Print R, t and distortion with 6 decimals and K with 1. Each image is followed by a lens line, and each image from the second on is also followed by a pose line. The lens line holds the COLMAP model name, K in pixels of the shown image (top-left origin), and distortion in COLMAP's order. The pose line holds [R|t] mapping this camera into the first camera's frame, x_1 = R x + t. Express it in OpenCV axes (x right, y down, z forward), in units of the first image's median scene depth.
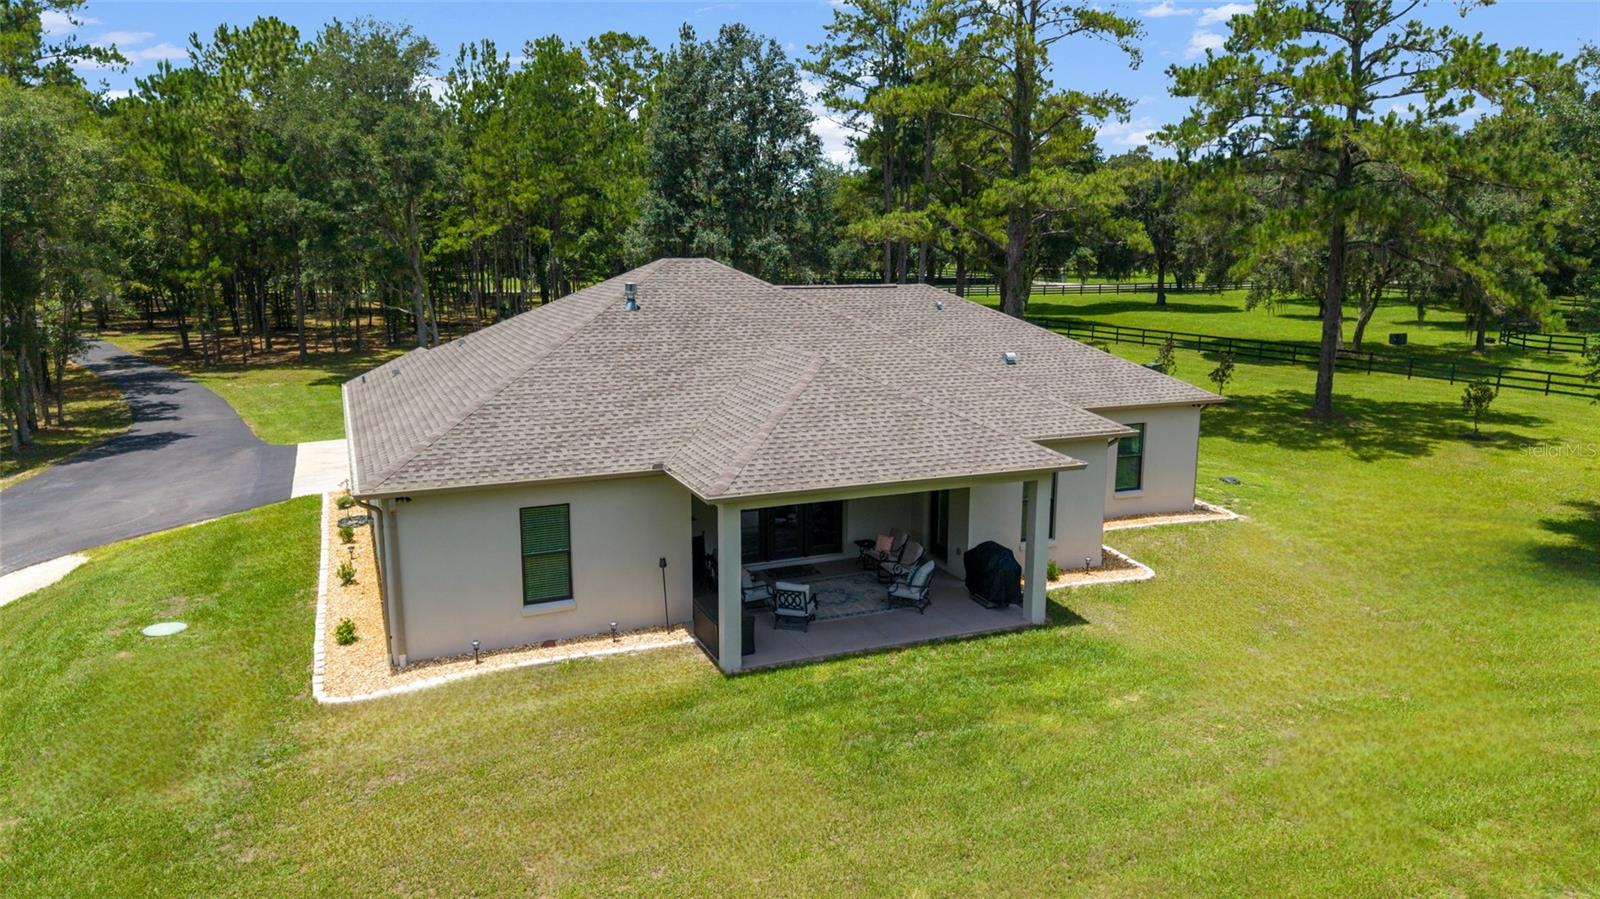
lens RADIAL K [[1069.0, 0, 803.6], [0, 1069.0, 451.7], [0, 0, 1]] dist [0.021065, -0.026042]
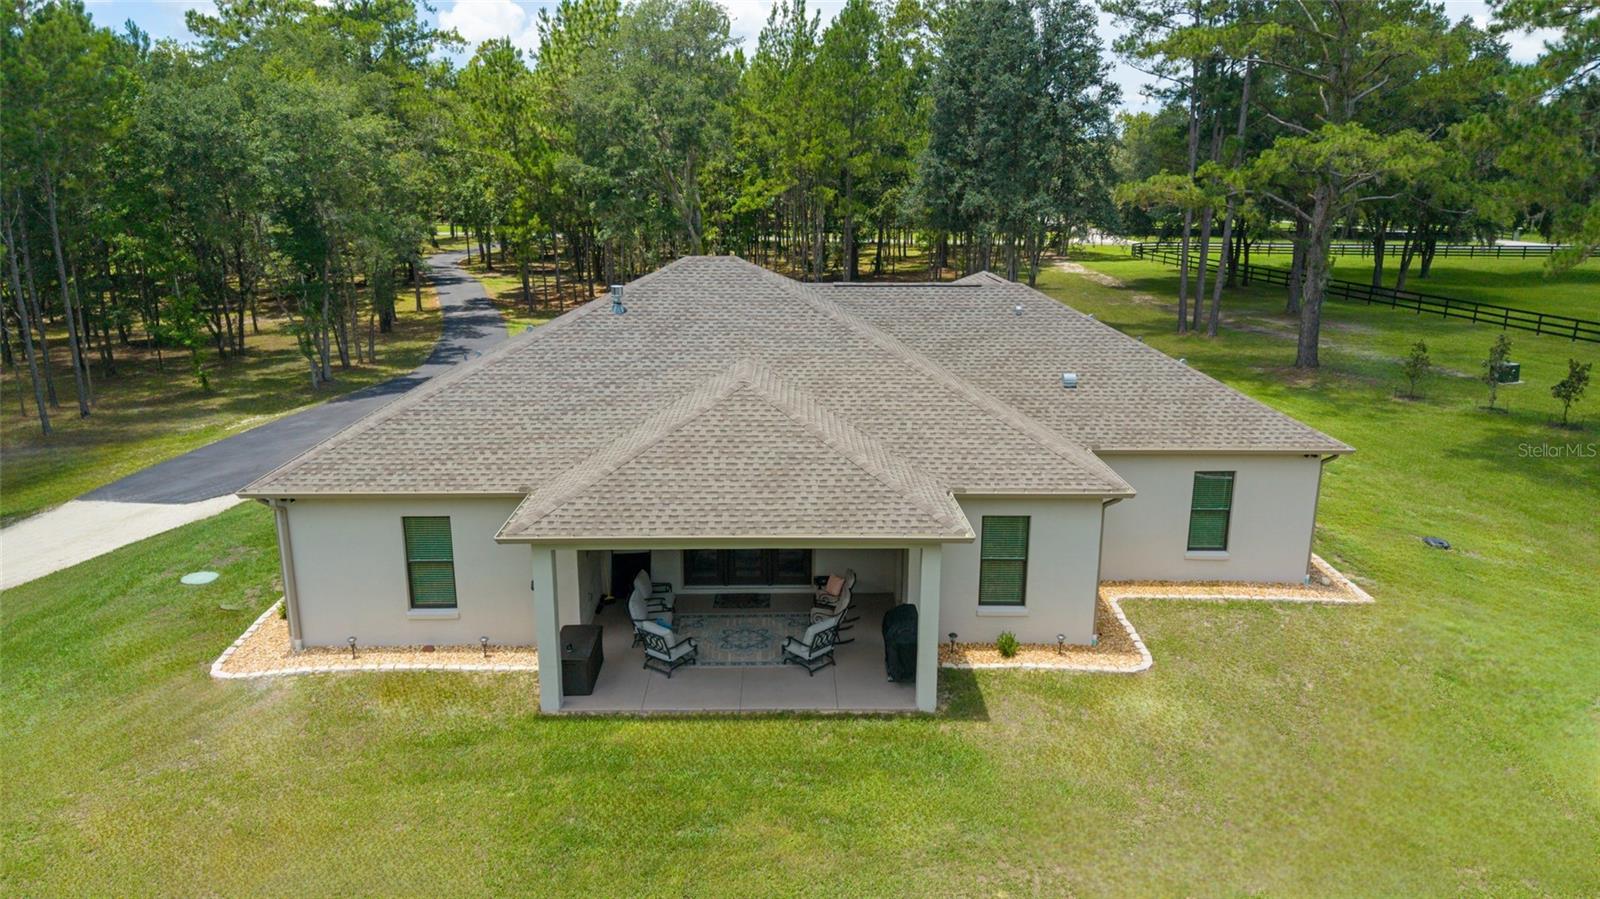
lens RADIAL K [[1069.0, 0, 805.6], [0, 1069.0, 453.5], [0, 0, 1]] dist [0.021065, -0.026042]
pose [[0.924125, 0.095457, -0.369973, 0.168239], [-0.073947, 0.994665, 0.071928, -0.039605], [0.374866, -0.039112, 0.926254, 0.068158]]
